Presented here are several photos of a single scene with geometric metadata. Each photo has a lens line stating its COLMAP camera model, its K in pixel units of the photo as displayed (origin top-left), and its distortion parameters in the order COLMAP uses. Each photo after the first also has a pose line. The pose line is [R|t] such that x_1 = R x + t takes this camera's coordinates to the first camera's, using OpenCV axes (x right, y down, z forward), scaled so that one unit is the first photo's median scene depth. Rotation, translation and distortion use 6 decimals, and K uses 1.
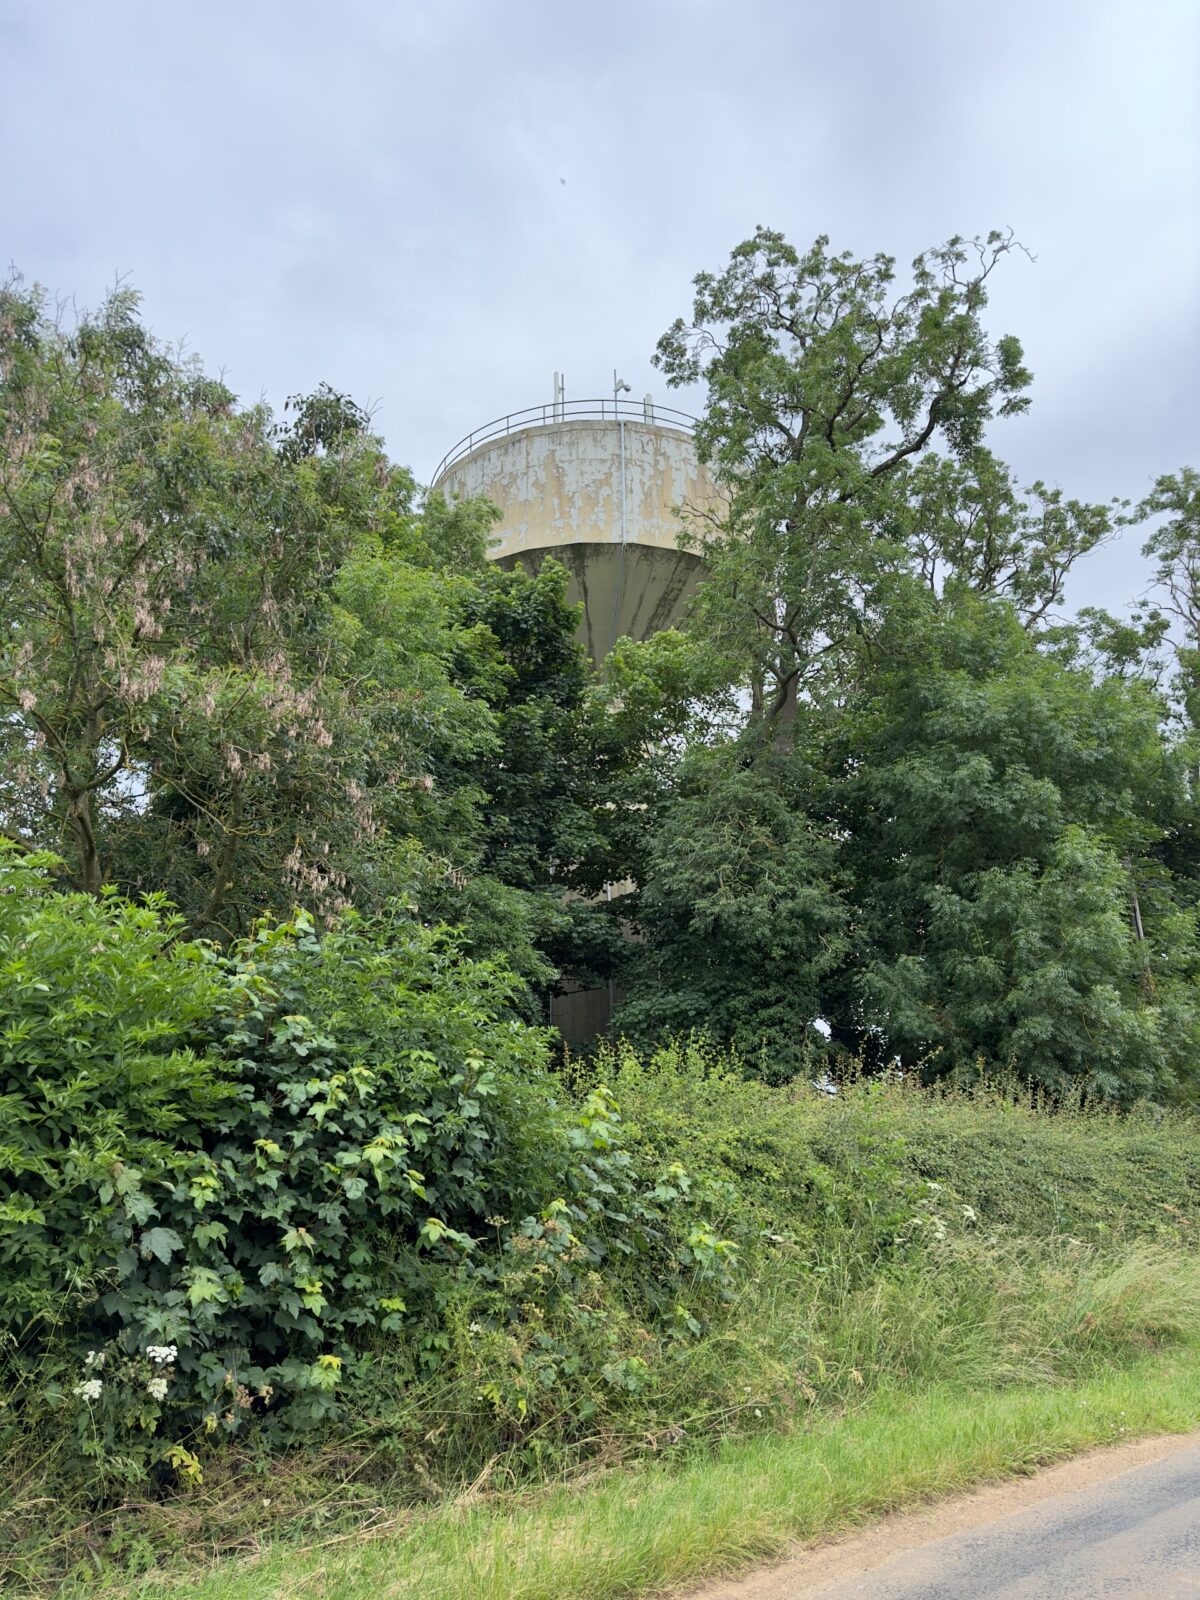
lens RADIAL K [[1095.5, 0, 608.8], [0, 1095.5, 820.1], [0, 0, 1]] dist [0.063217, -0.077078]
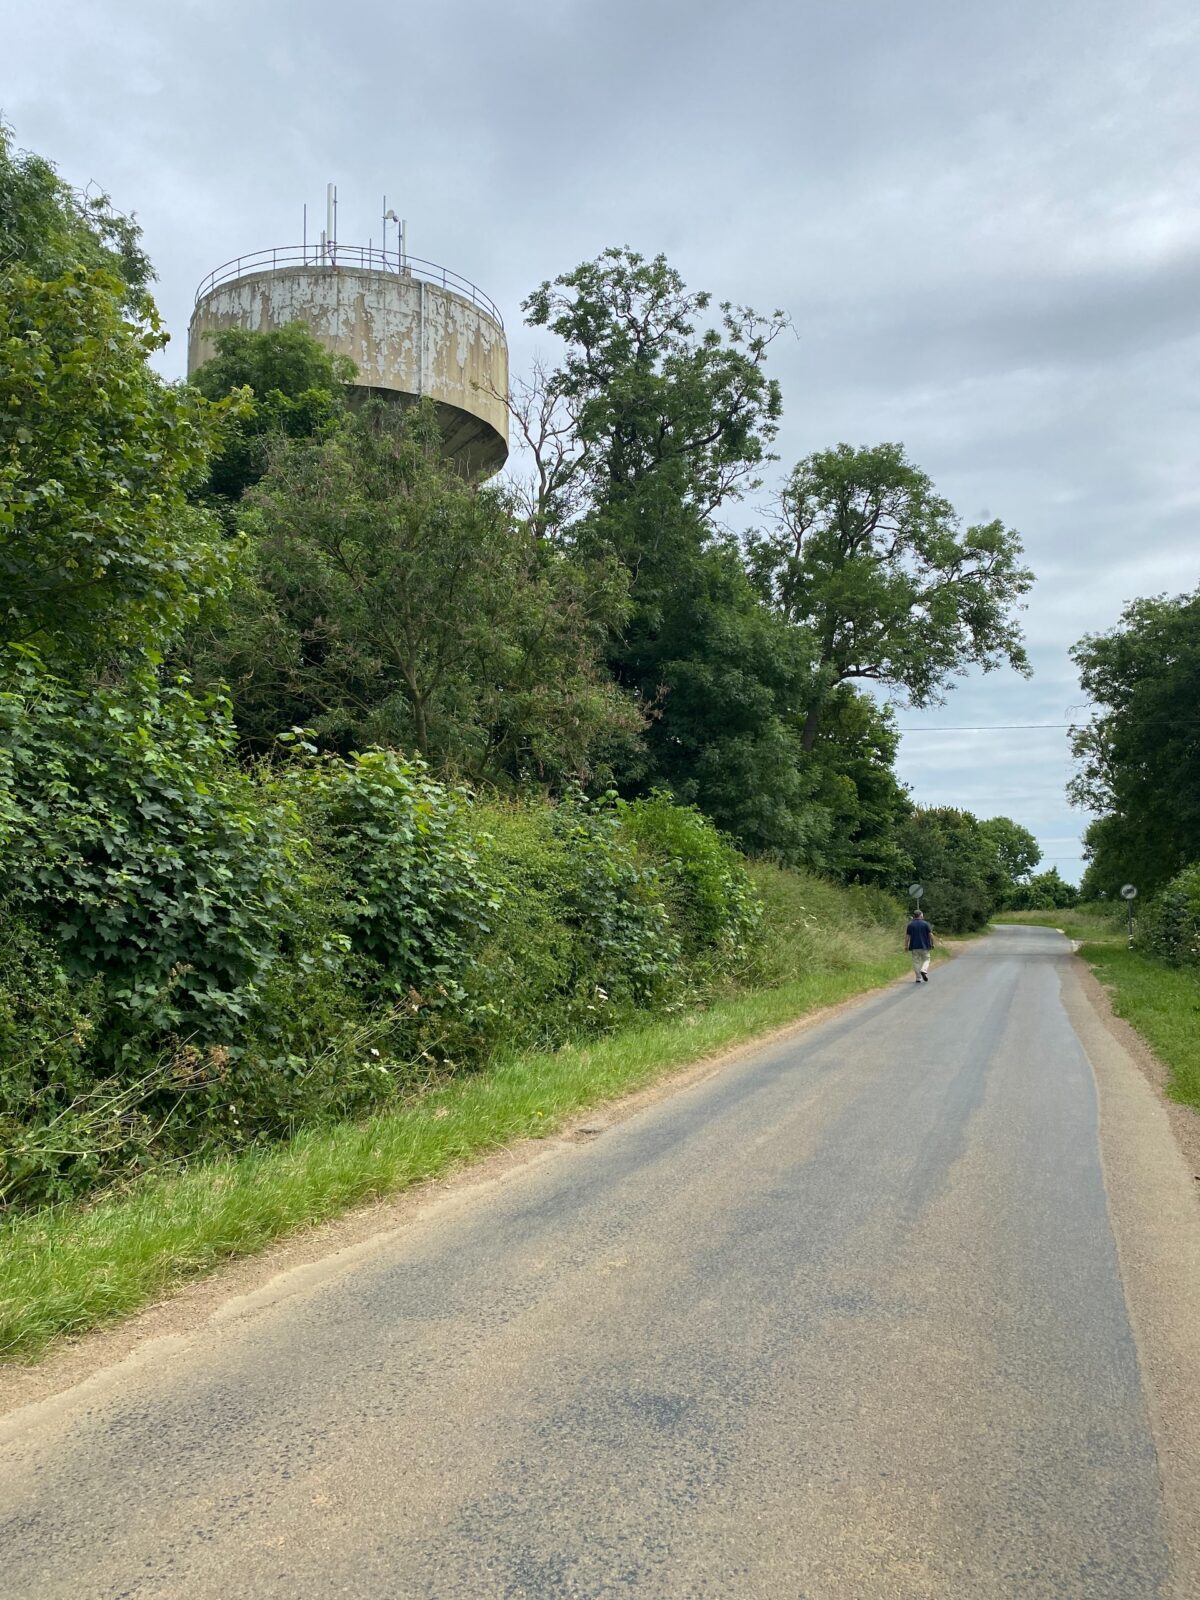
lens RADIAL K [[1191.6, 0, 564.6], [0, 1191.6, 806.7], [0, 0, 1]] dist [0.042921, -0.043471]
pose [[0.902823, 0.042682, 0.427888, -0.566748], [-0.140933, 0.969472, 0.200656, -0.152360], [-0.406261, -0.241460, 0.881277, -0.472595]]
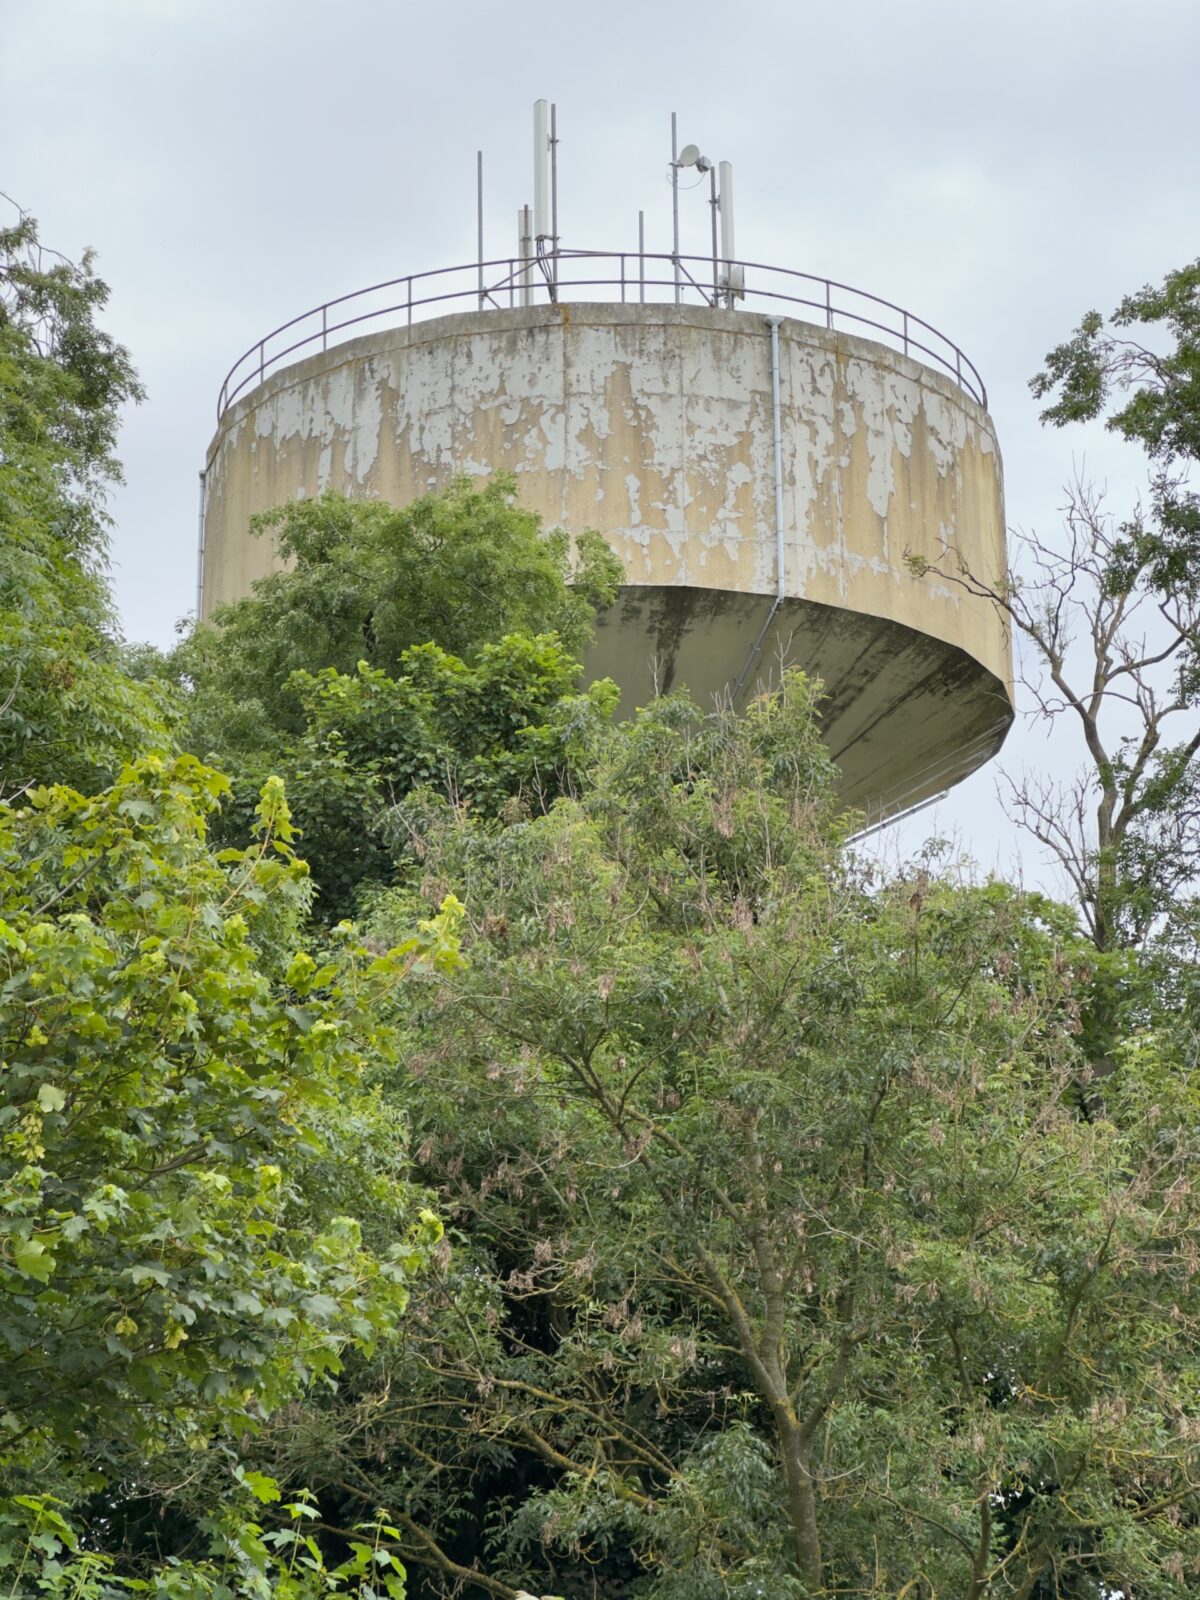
lens RADIAL K [[3528.3, 0, 554.2], [0, 3528.3, 802.8], [0, 0, 1]] dist [-0.352551, 8.482946]
pose [[0.968400, 0.085836, 0.234165, -0.615983], [-0.085088, 0.996284, -0.013315, -0.204702], [-0.234438, -0.007030, 0.972106, -0.617264]]
